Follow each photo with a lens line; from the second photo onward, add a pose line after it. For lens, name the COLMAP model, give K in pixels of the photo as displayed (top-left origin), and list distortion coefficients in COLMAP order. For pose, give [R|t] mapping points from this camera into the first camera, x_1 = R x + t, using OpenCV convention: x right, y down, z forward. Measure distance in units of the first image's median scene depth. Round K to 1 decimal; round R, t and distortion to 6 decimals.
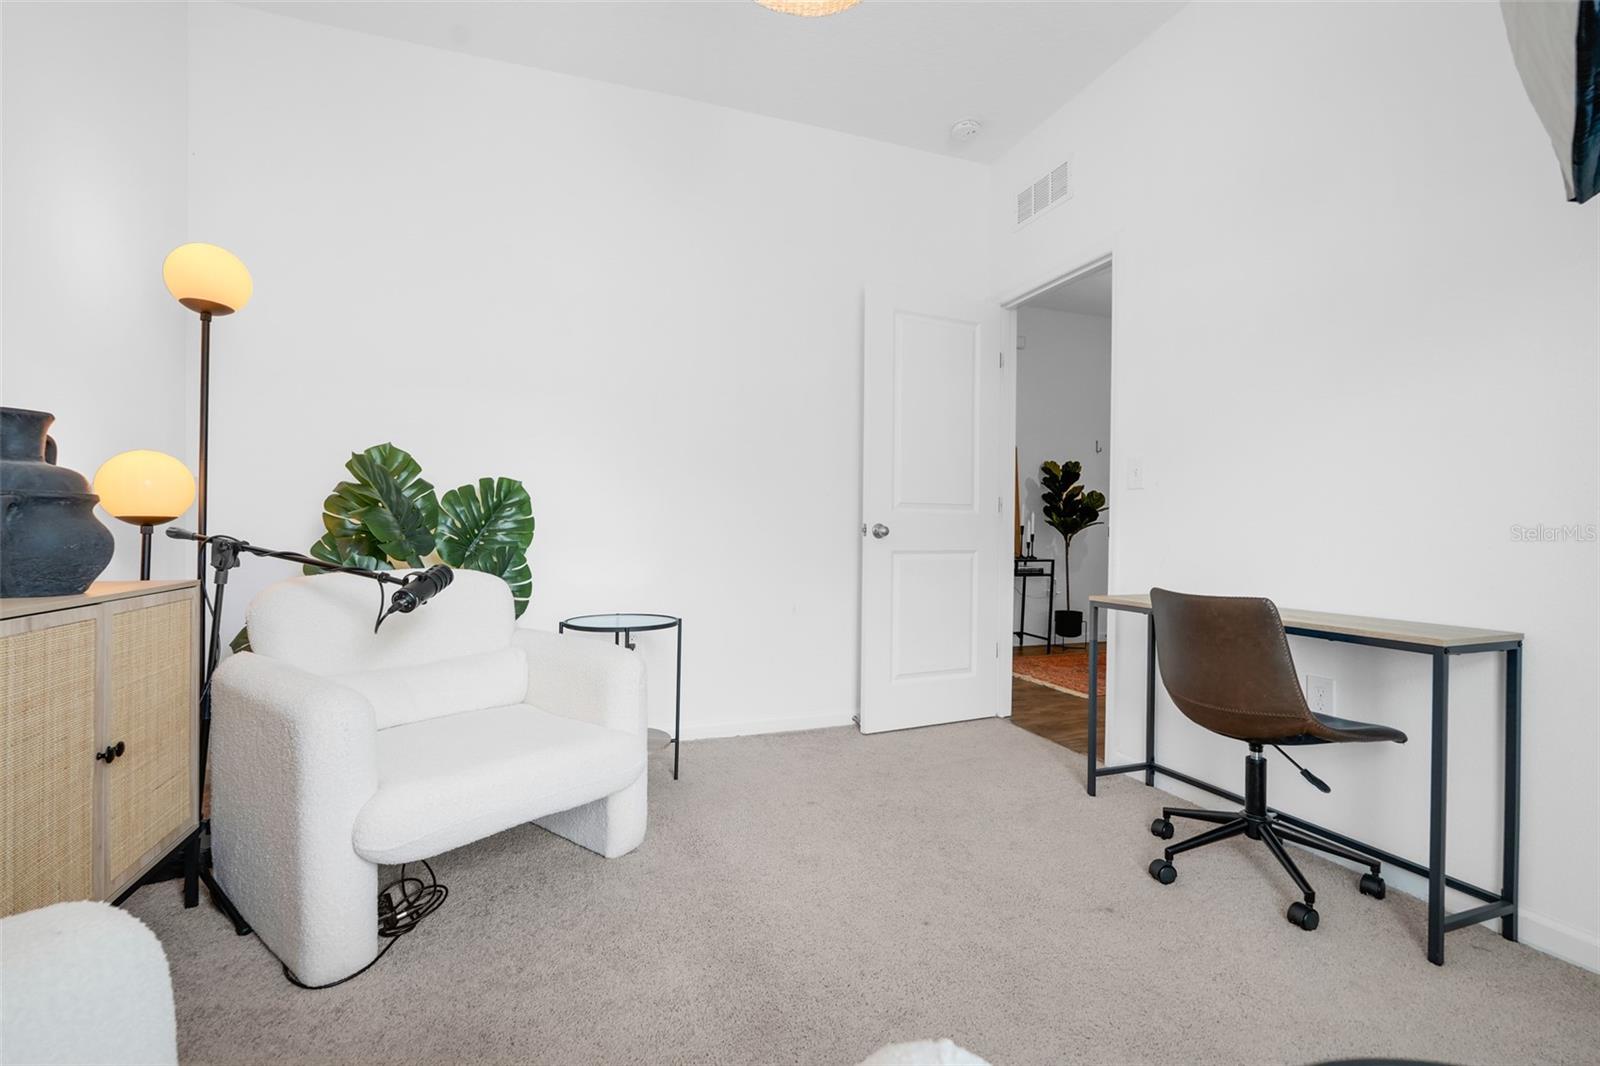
lens RADIAL K [[713.4, 0, 796.1], [0, 713.4, 533.0], [0, 0, 1]] dist [-0.000561, 0.000226]
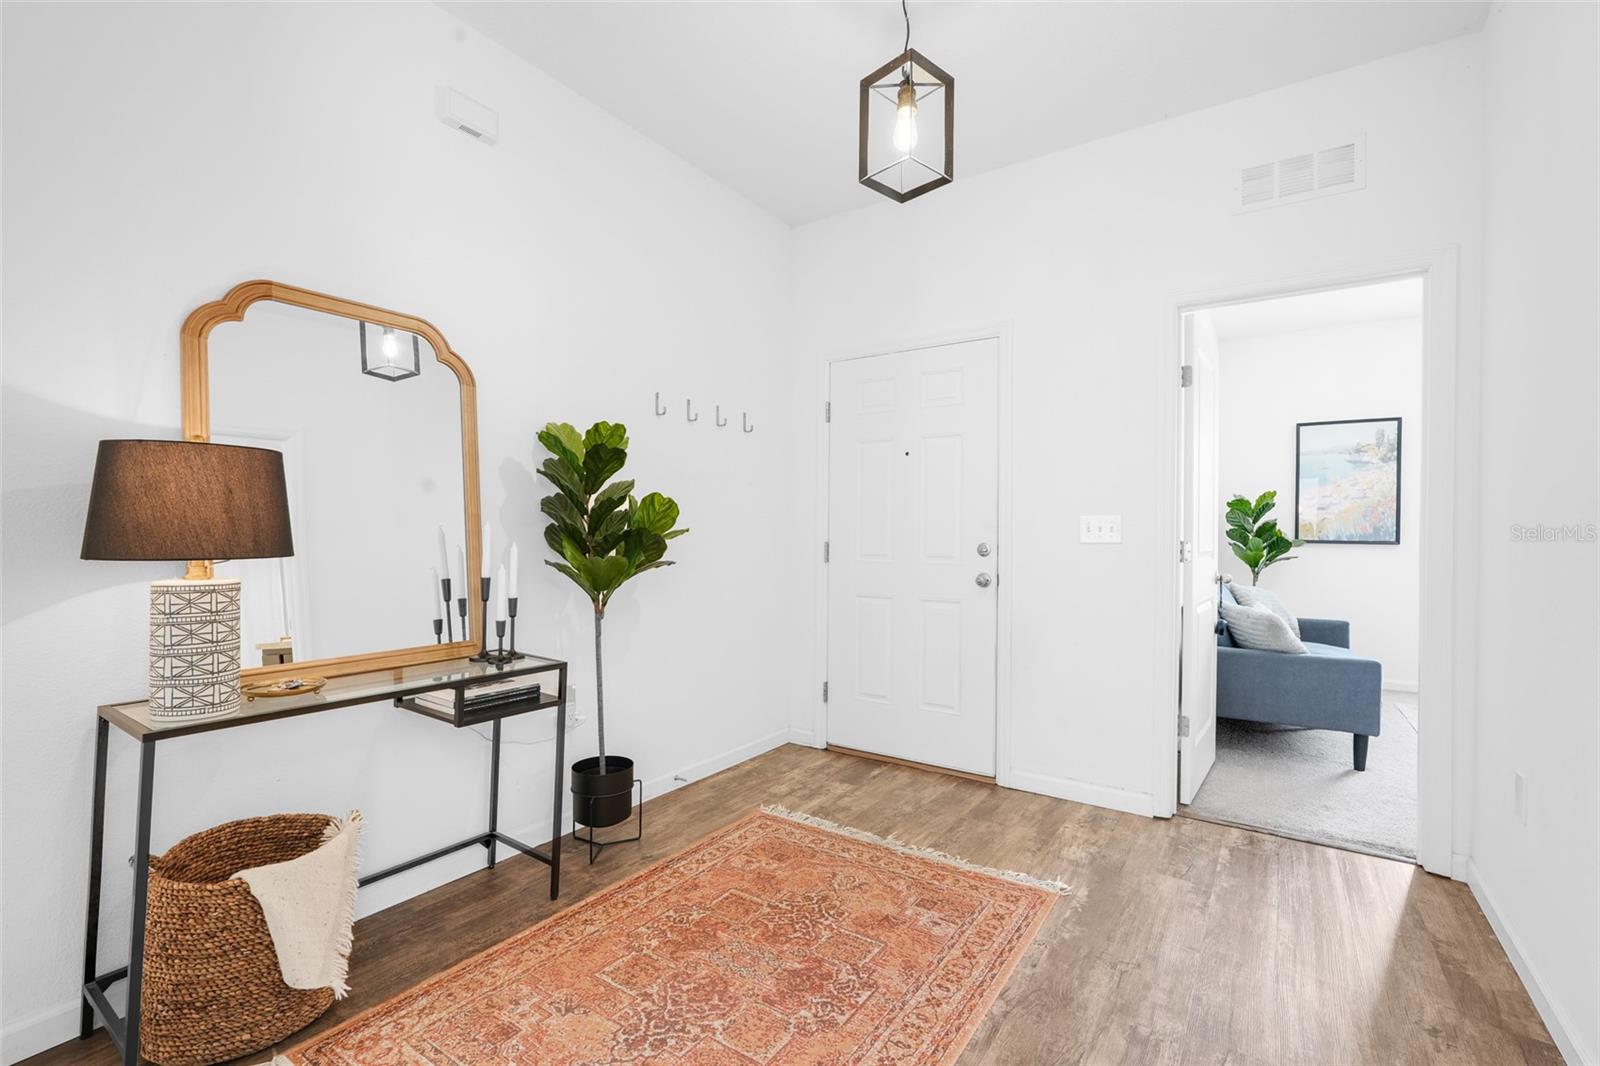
lens RADIAL K [[713.4, 0, 796.1], [0, 713.4, 533.0], [0, 0, 1]] dist [-0.000561, 0.000226]
pose [[0.807924, -0.003253, 0.589278, 0.221982], [0.007577, 0.999959, -0.004868, -0.030857], [-0.589239, 0.008398, 0.807915, 0.579132]]
